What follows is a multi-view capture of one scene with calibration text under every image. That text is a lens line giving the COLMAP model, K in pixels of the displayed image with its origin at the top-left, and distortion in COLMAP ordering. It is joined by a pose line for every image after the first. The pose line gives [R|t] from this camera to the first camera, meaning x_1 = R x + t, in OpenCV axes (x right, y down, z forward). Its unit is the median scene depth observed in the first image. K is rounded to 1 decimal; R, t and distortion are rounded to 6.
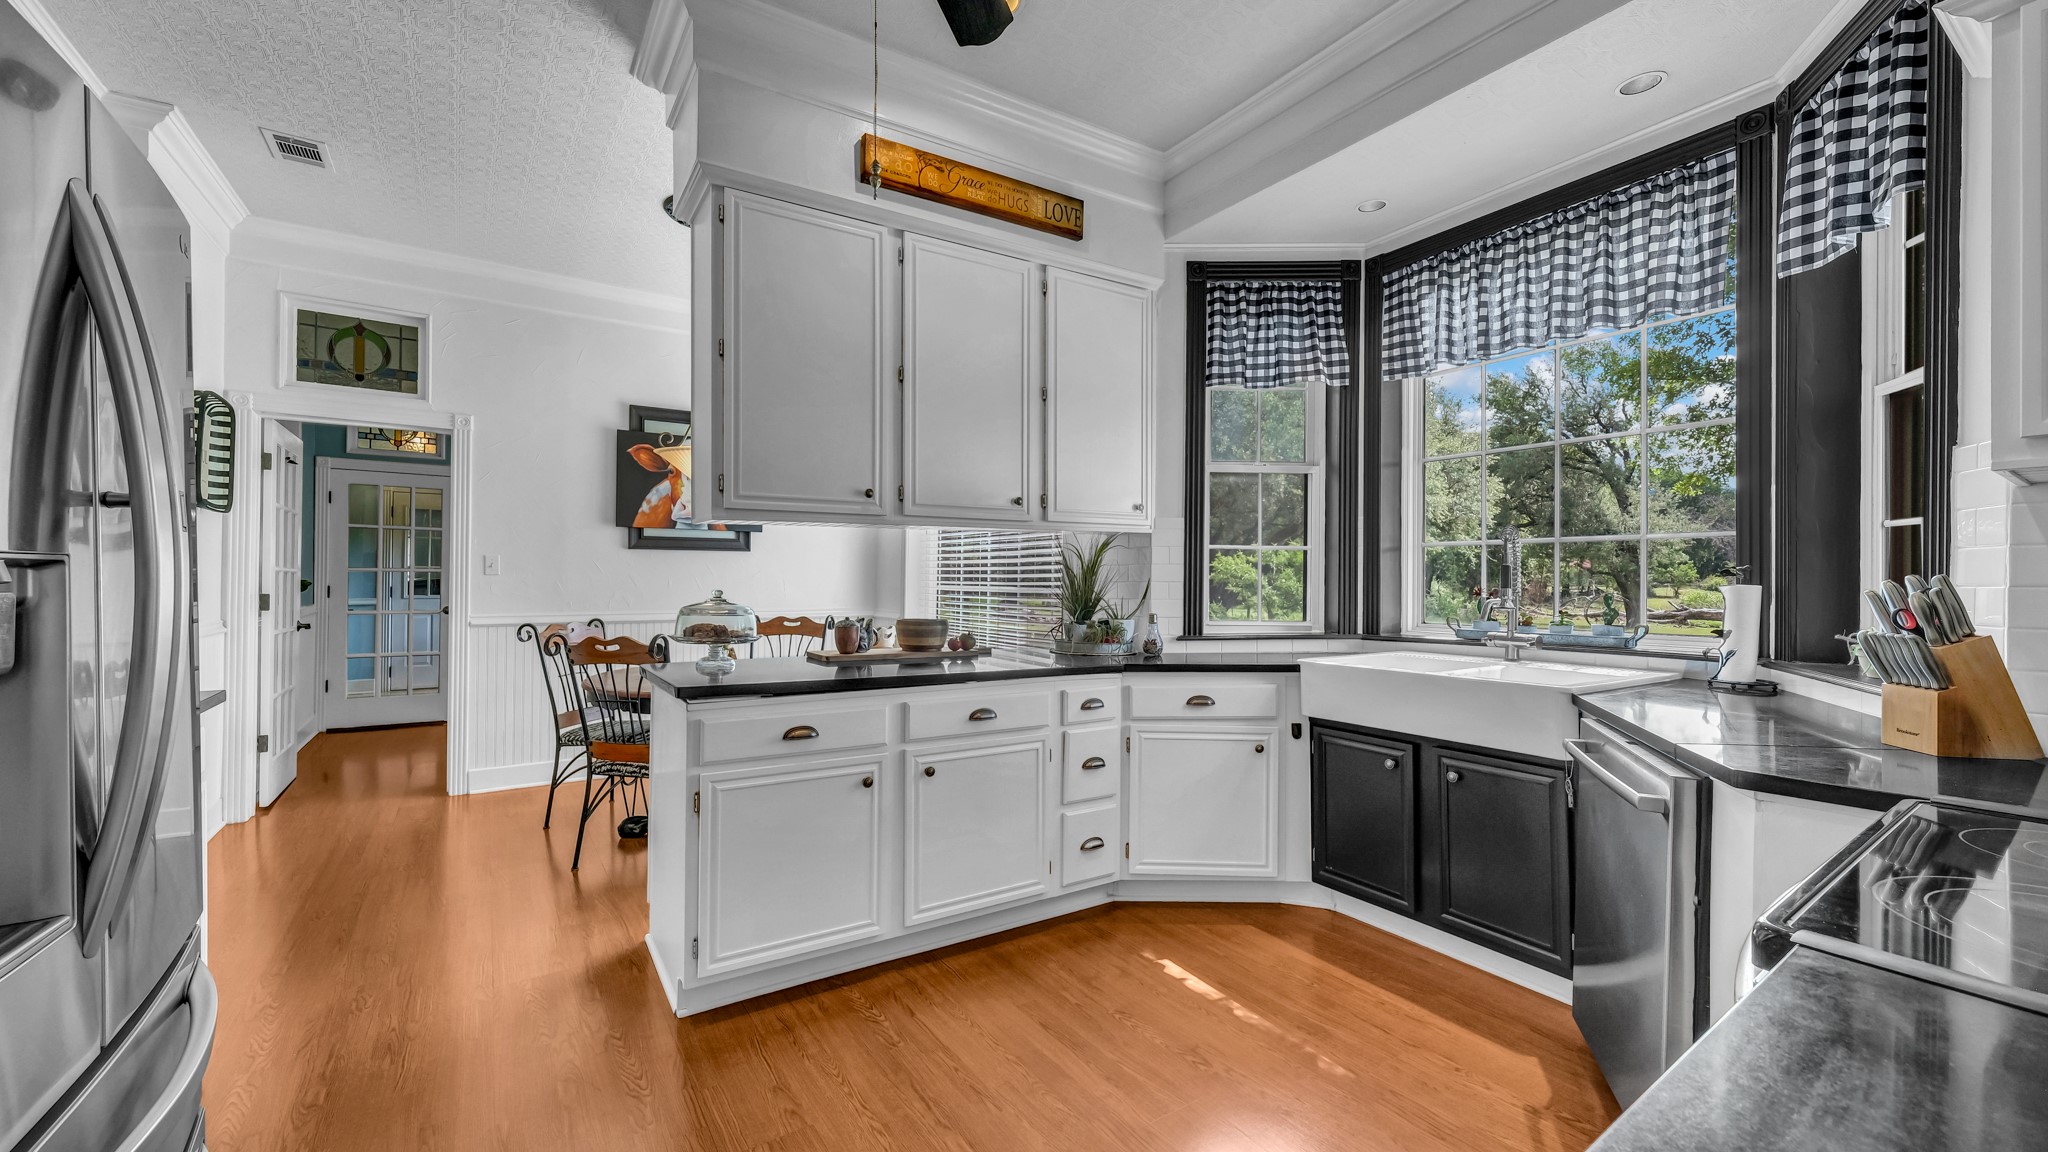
lens RADIAL K [[839.6, 0, 1032.8], [0, 839.6, 576.5], [0, 0, 1]] dist [-0.001166, -0.000134]
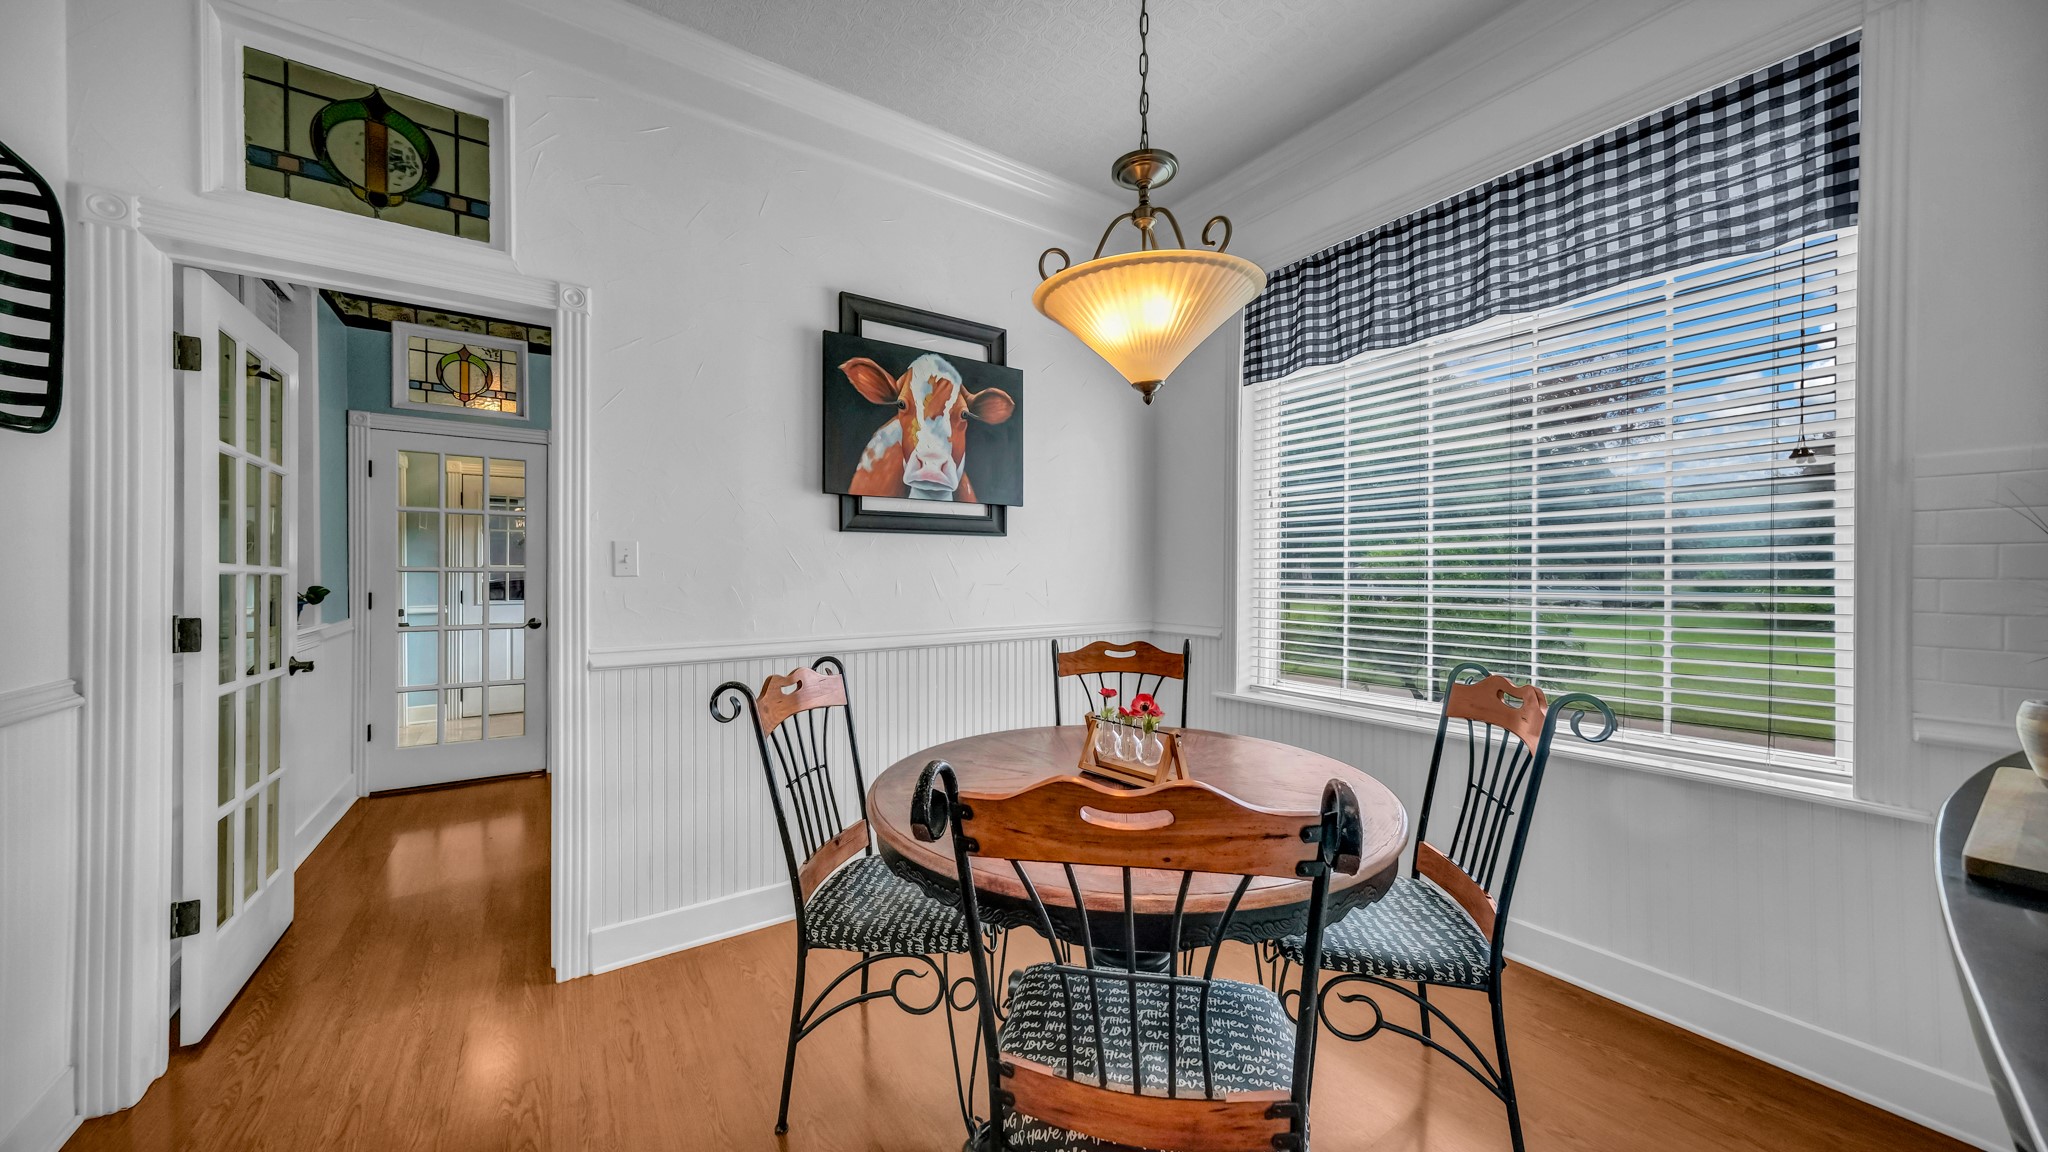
lens RADIAL K [[726.0, 0, 1015.2], [0, 726.0, 575.1], [0, 0, 1]] dist [0.000336, 0.002351]
pose [[0.999912, -0.008365, -0.010335, -0.305822], [0.008410, 0.999955, 0.004323, -0.002053], [0.010298, -0.004409, 0.999937, 0.417029]]
